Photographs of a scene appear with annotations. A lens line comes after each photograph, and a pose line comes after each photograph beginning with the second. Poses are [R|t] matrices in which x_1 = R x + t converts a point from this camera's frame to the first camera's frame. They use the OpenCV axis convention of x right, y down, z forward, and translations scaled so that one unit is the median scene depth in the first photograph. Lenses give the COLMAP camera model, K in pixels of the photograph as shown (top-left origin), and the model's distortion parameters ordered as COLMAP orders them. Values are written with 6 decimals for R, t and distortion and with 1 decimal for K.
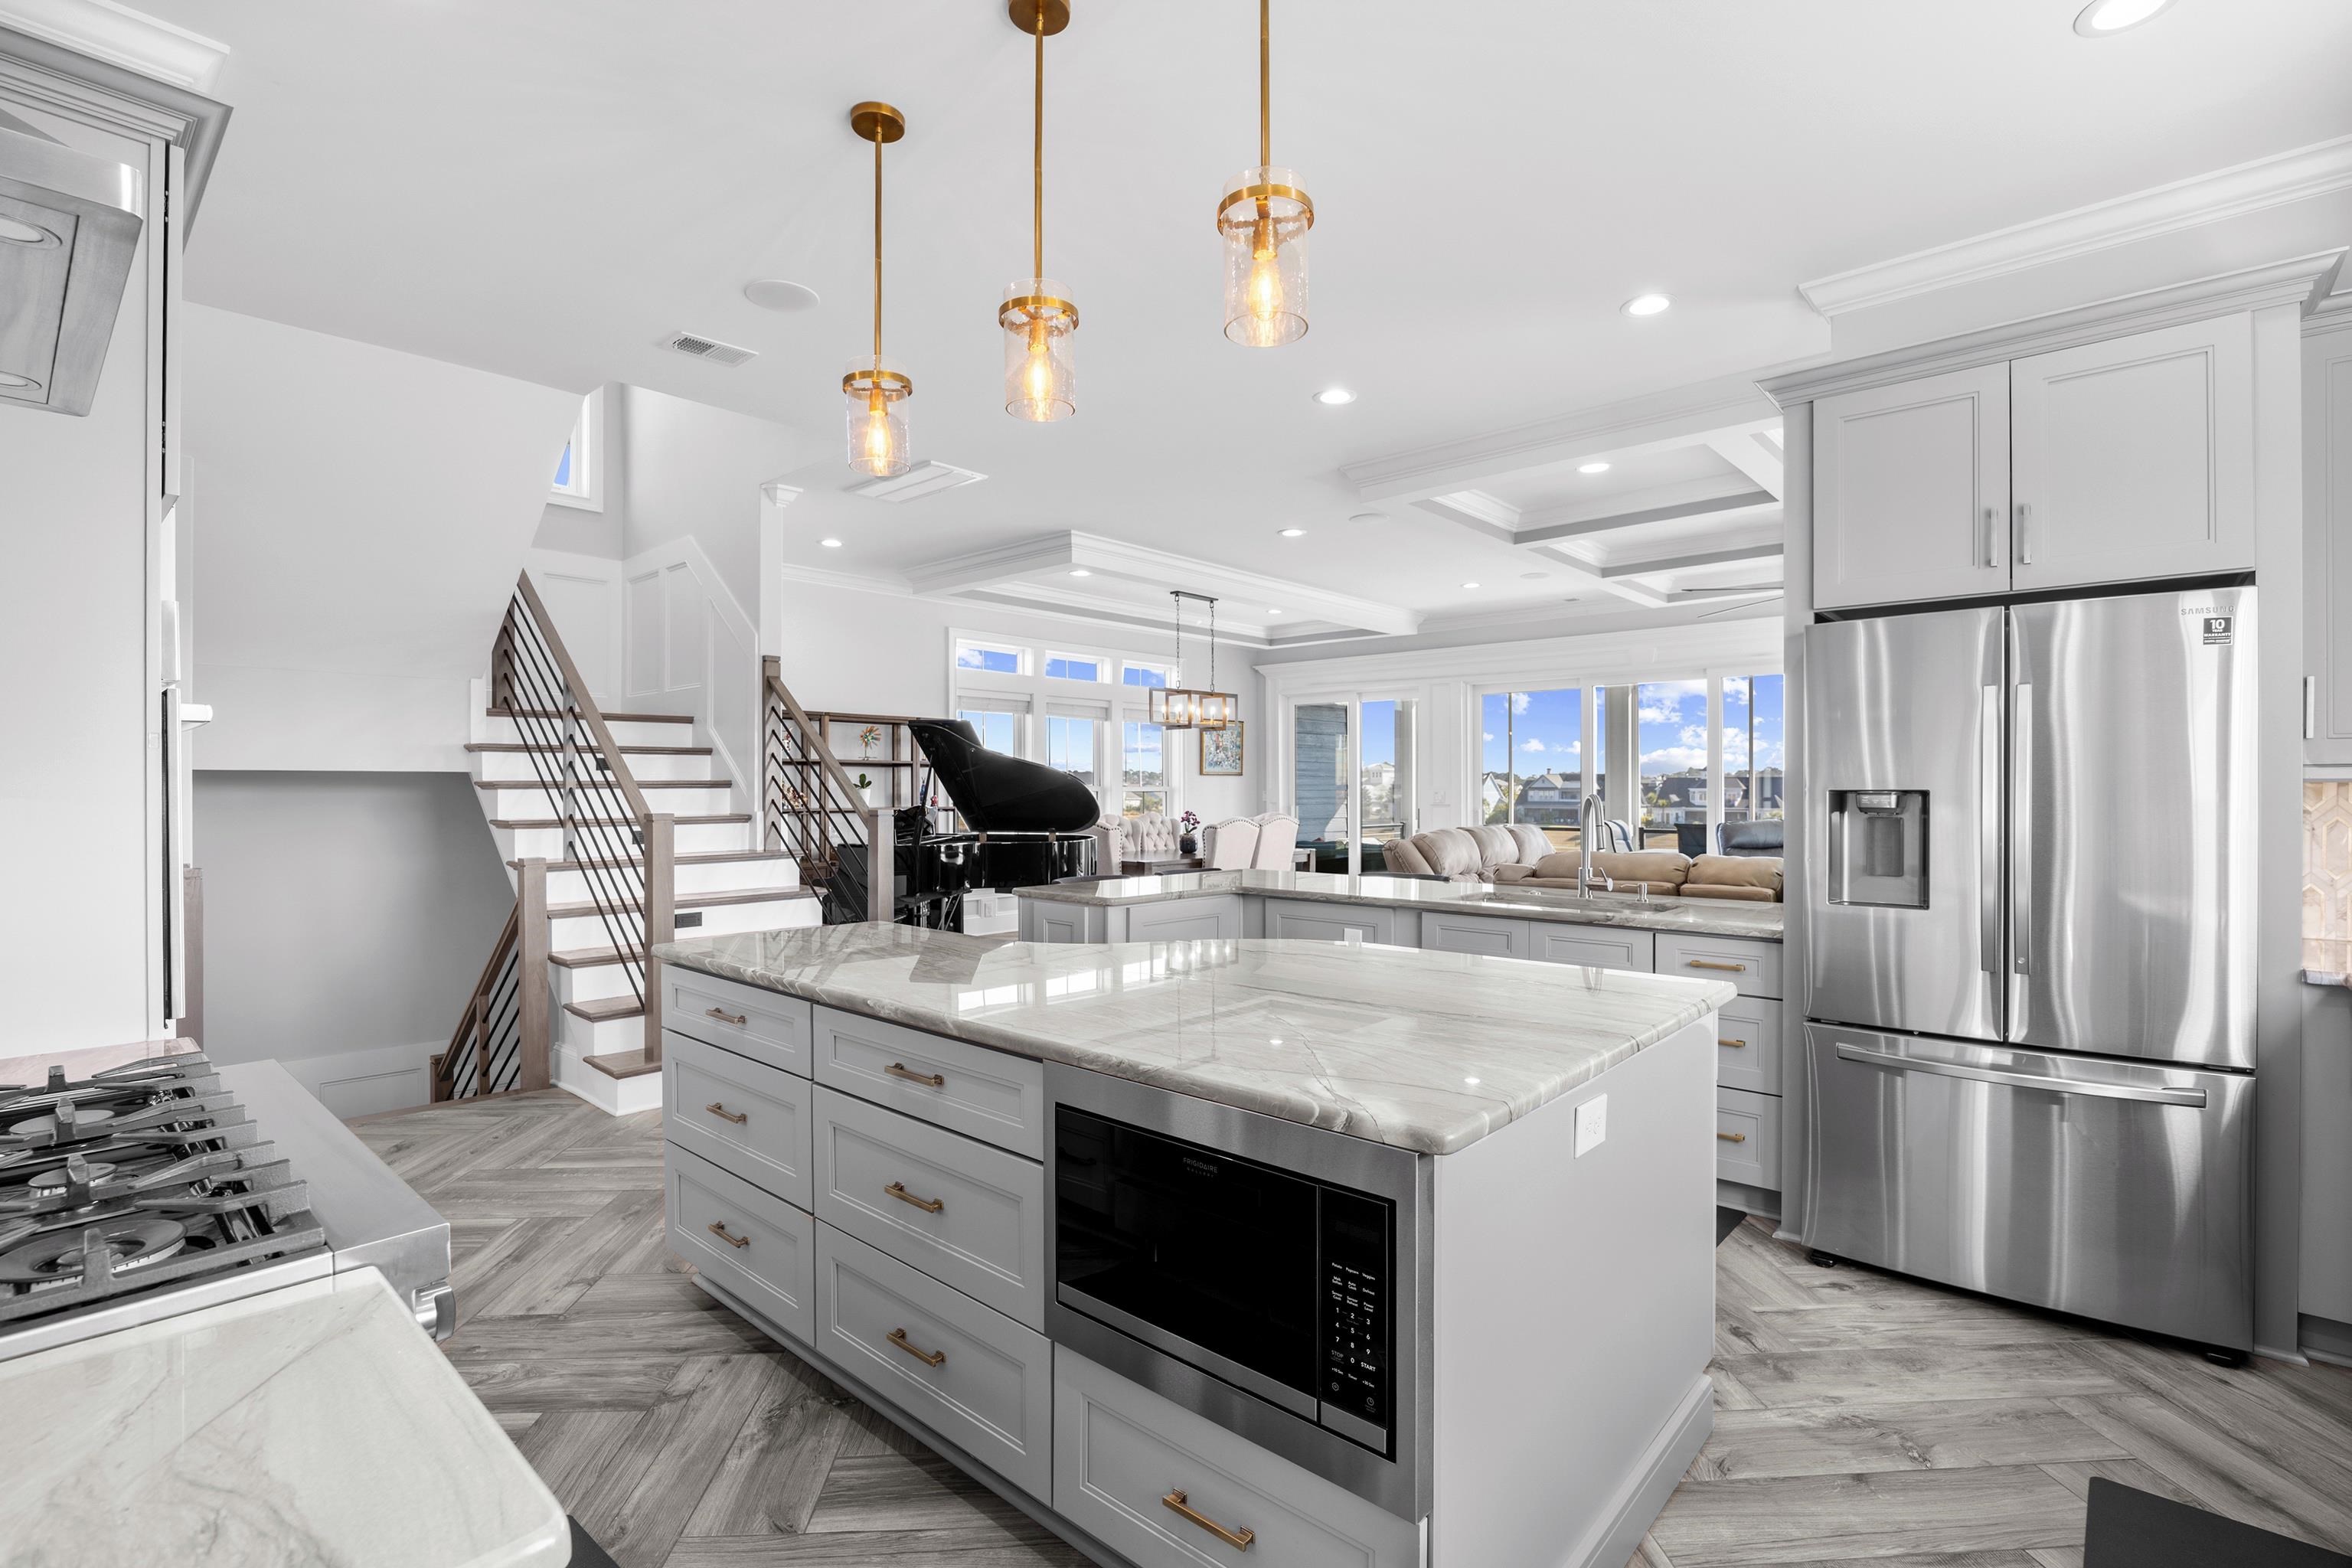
lens RADIAL K [[1073.0, 0, 1172.4], [0, 1073.0, 795.1], [0, 0, 1]] dist [-0.019542, 0.000043]
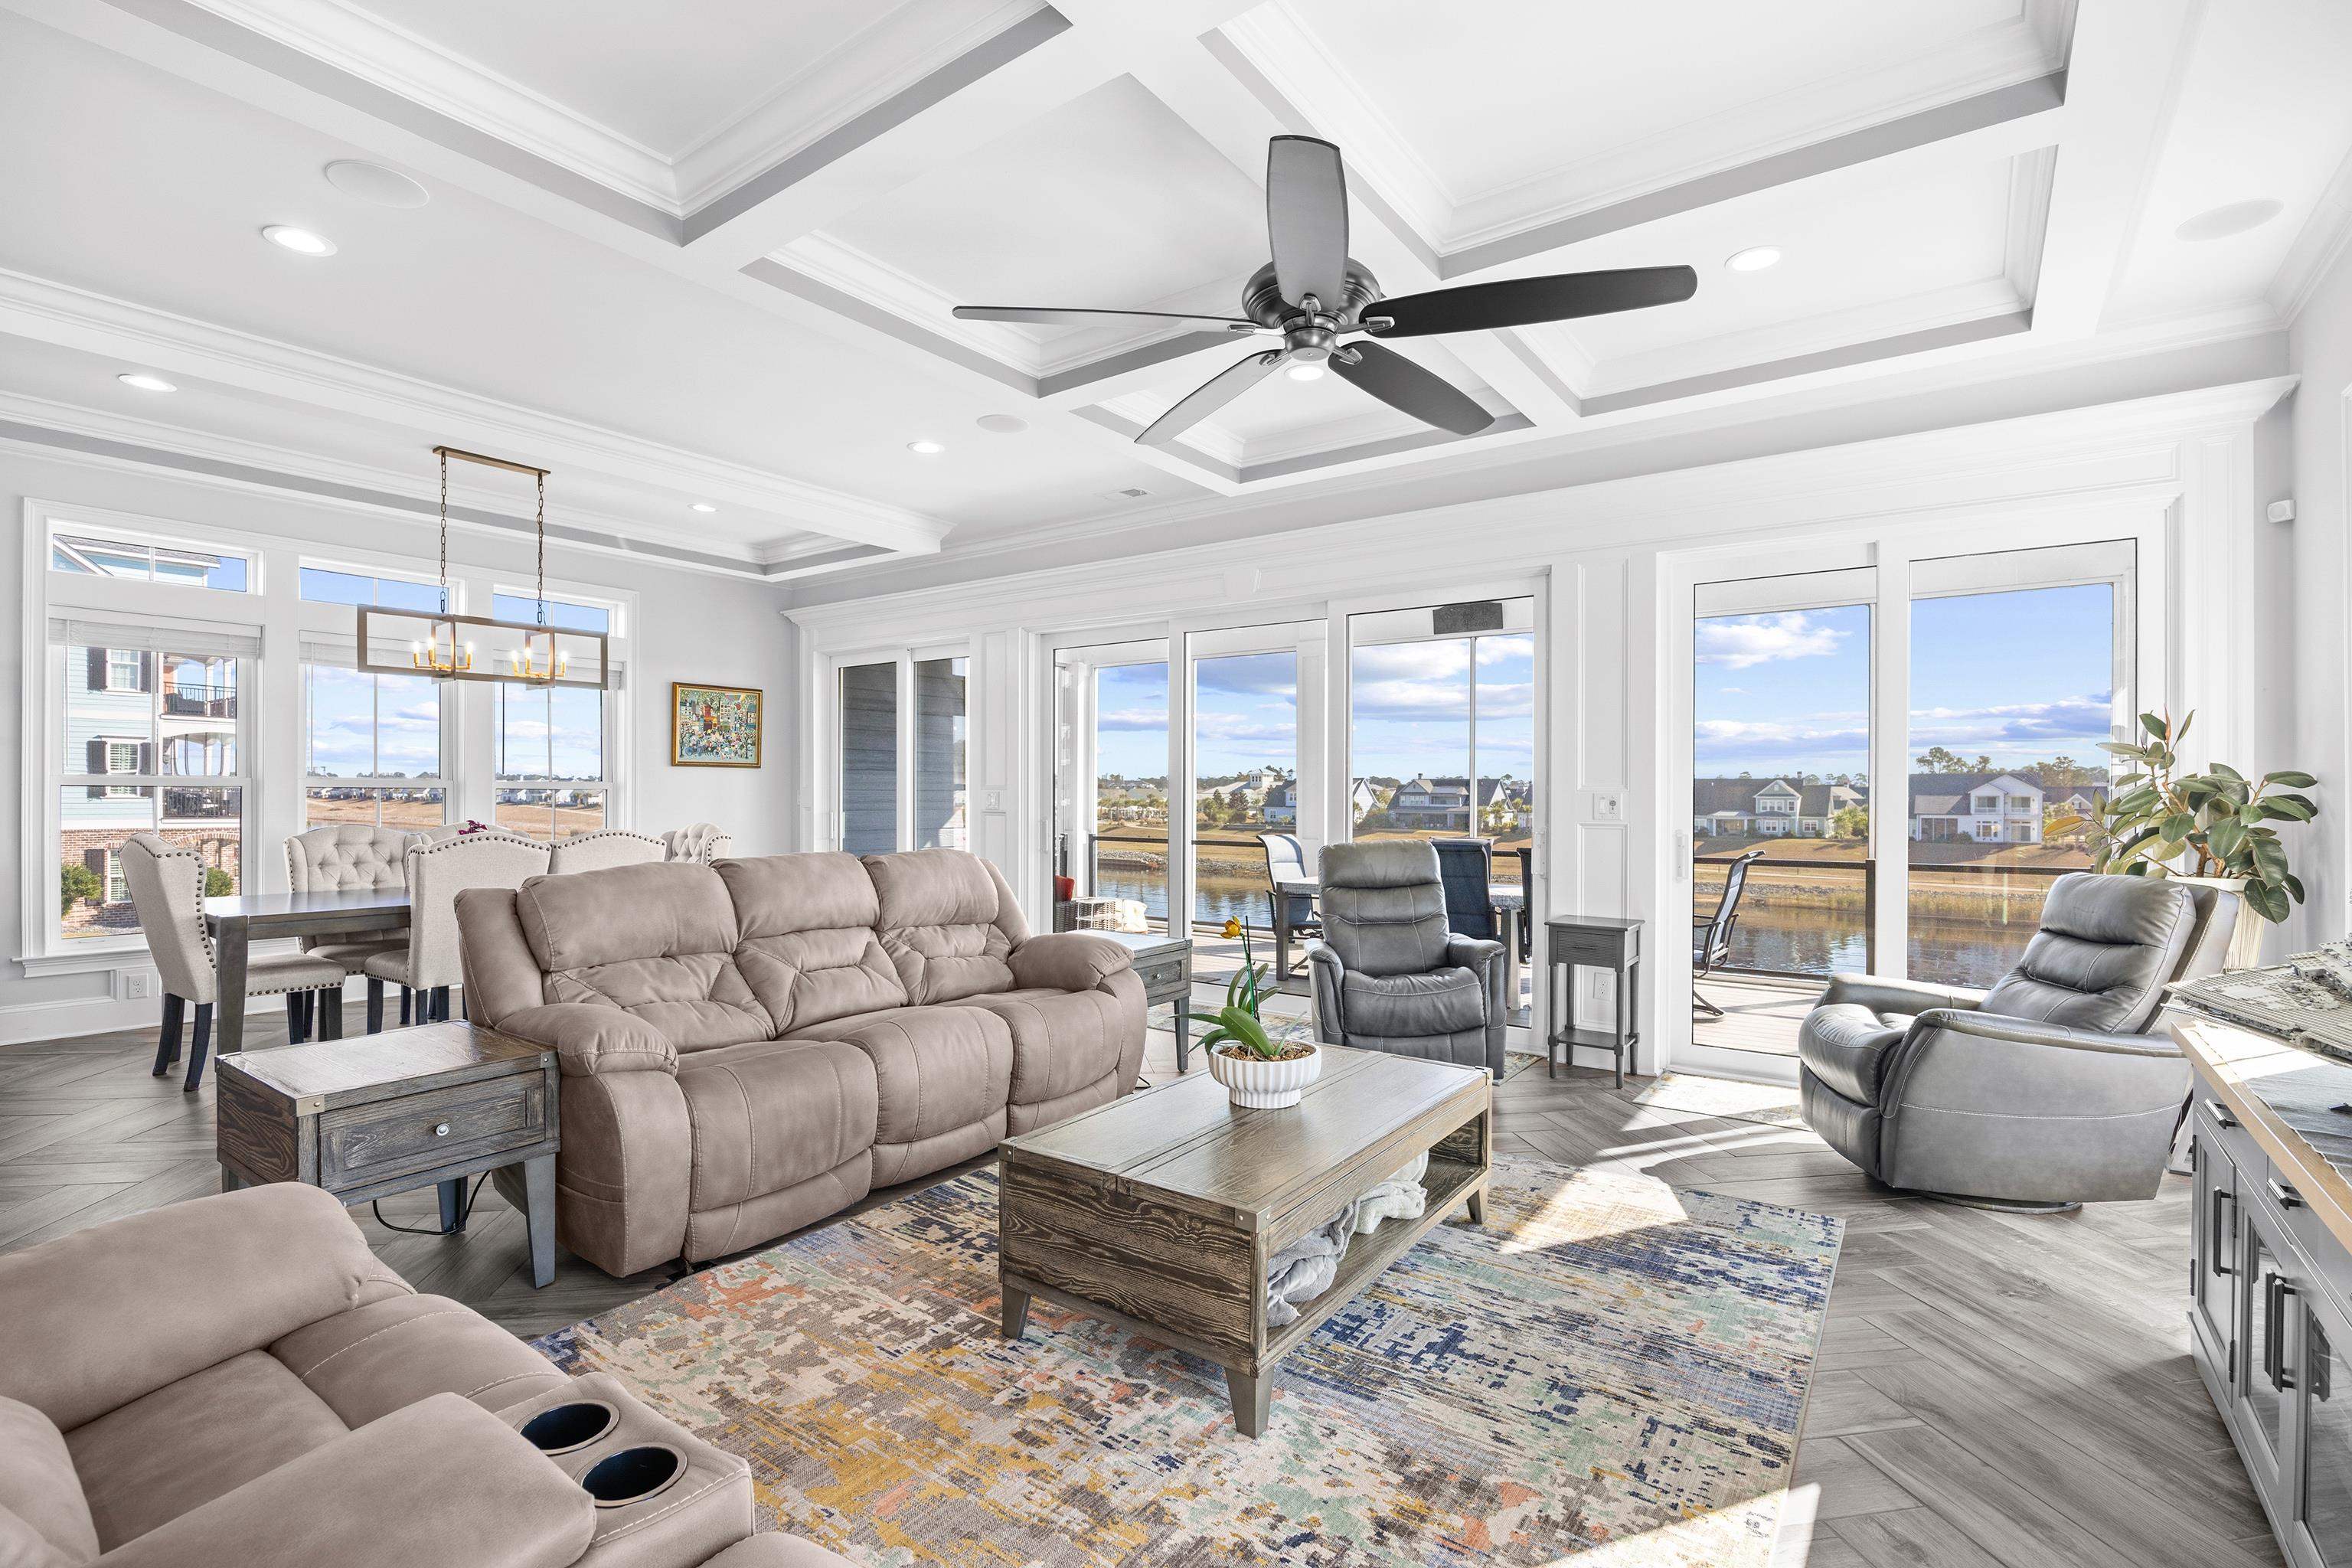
lens RADIAL K [[1076.3, 0, 1173.1], [0, 1076.3, 792.7], [0, 0, 1]] dist [-0.014793, 0.000020]
pose [[0.994540, 0.005509, 0.104209, 0.404134], [-0.004929, 0.999971, -0.005824, 0.001058], [-0.104238, 0.005279, 0.994538, 0.439978]]
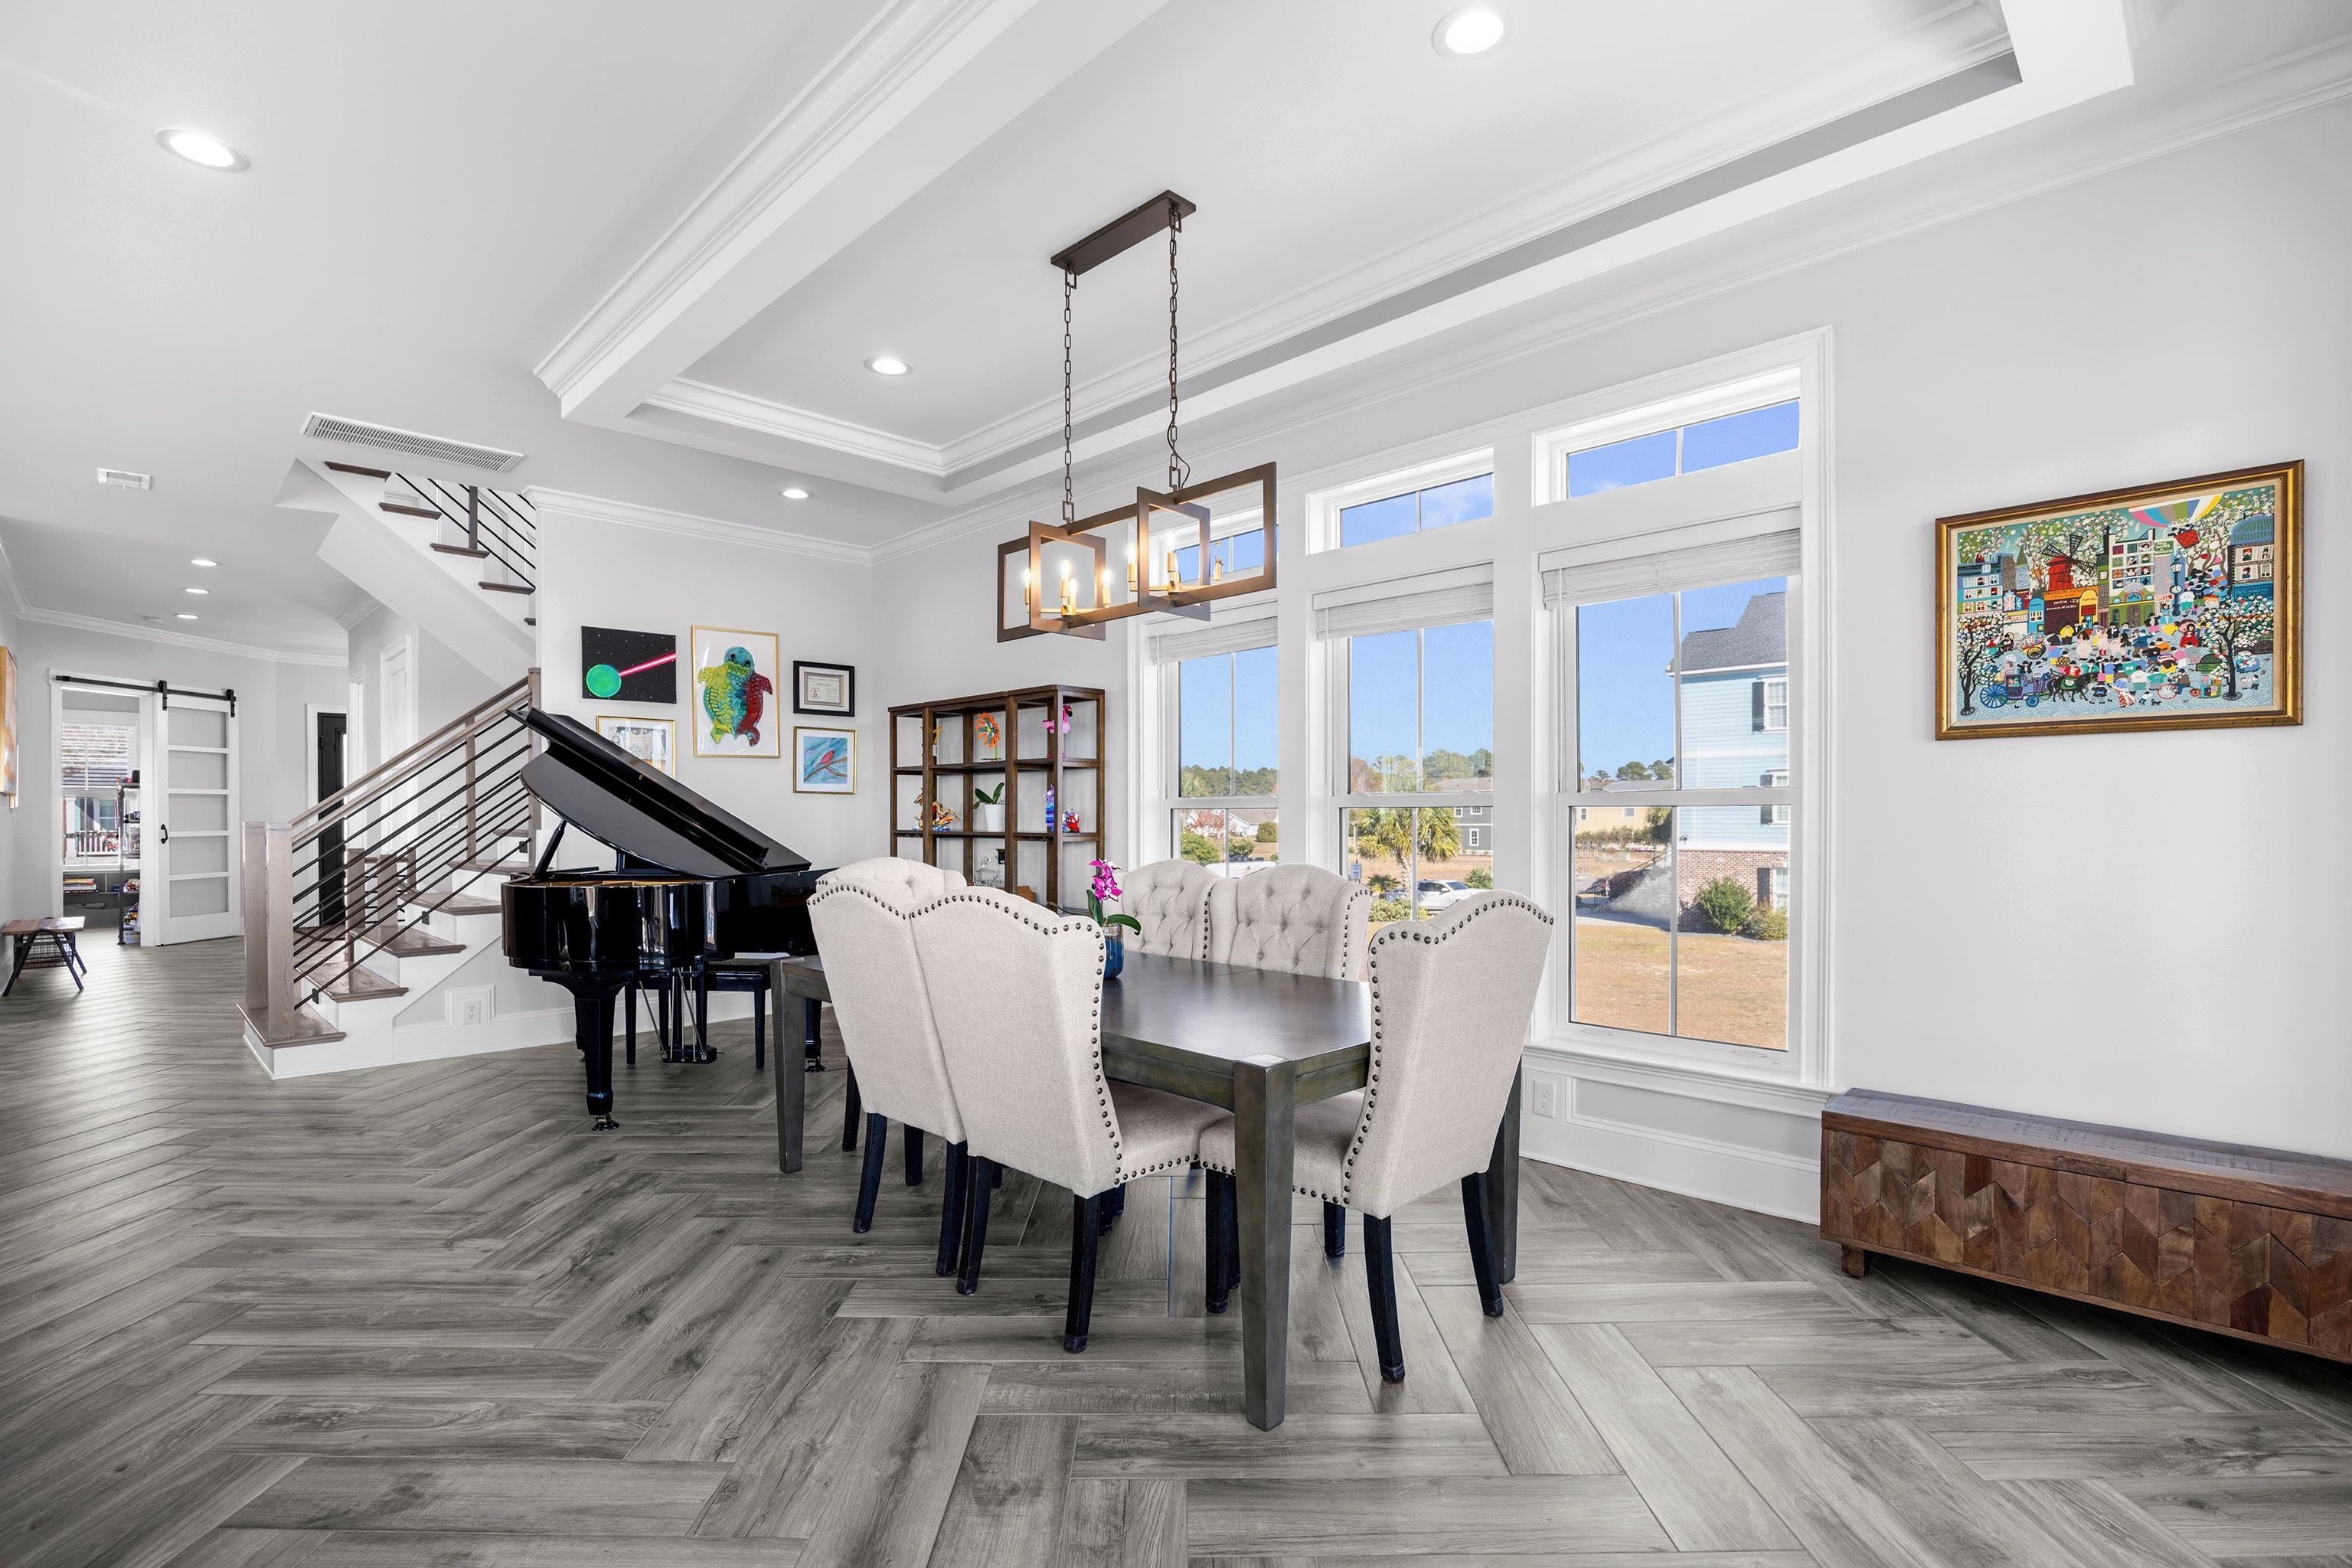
lens RADIAL K [[1079.2, 0, 1175.7], [0, 1079.2, 836.8], [0, 0, 1]] dist [-0.016960, 0.000067]
pose [[-0.053177, 0.021260, -0.998359, 0.437793], [-0.005216, 0.999754, 0.021568, 0.000128], [0.998572, 0.006354, -0.053053, 1.242263]]
